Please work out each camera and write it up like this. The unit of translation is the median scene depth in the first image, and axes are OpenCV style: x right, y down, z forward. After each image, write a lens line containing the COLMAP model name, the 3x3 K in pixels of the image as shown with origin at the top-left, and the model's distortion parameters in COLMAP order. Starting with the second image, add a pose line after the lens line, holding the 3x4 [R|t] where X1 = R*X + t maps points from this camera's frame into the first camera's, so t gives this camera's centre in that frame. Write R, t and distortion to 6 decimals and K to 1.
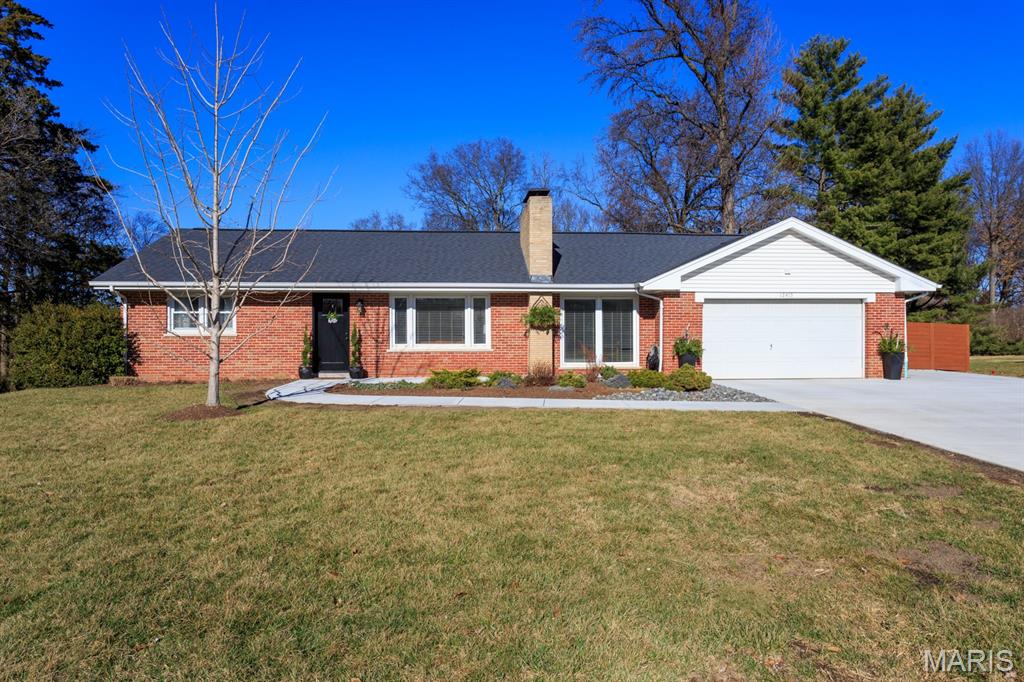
lens RADIAL K [[690.9, 0, 512.0], [0, 690.9, 341.0], [0, 0, 1]] dist [-0.000707, -0.003133]
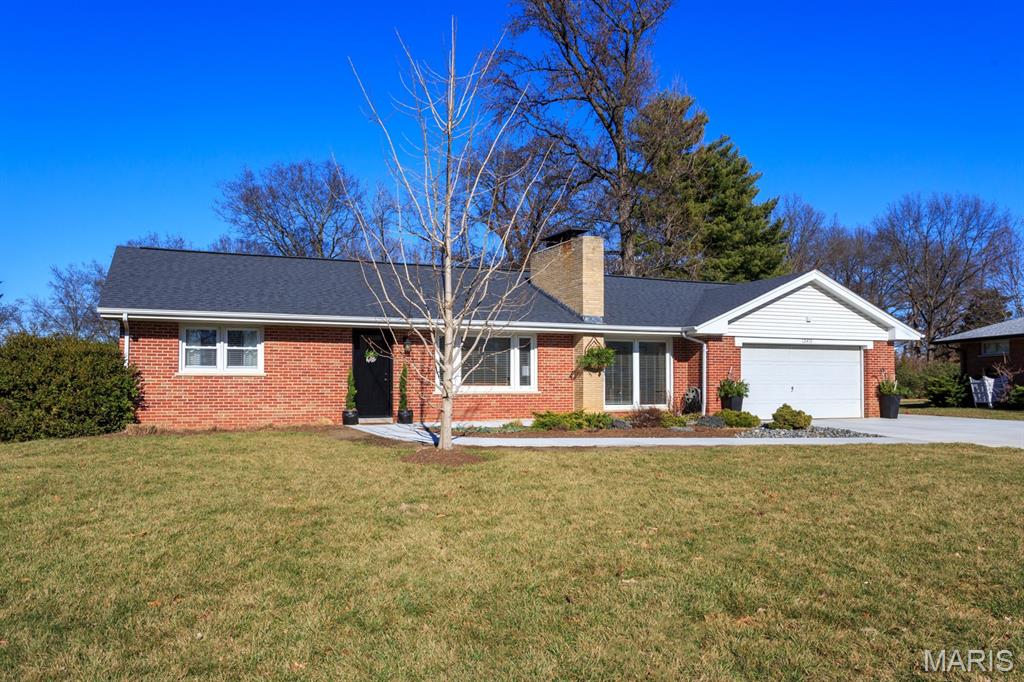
lens RADIAL K [[759.7, 0, 512.1], [0, 759.7, 356.1], [0, 0, 1]] dist [0.002175, 0.004059]
pose [[0.956784, 0.014070, 0.290459, -0.377551], [-0.001423, 0.999043, -0.043706, 0.009078], [-0.290796, 0.041404, 0.955889, 0.001457]]
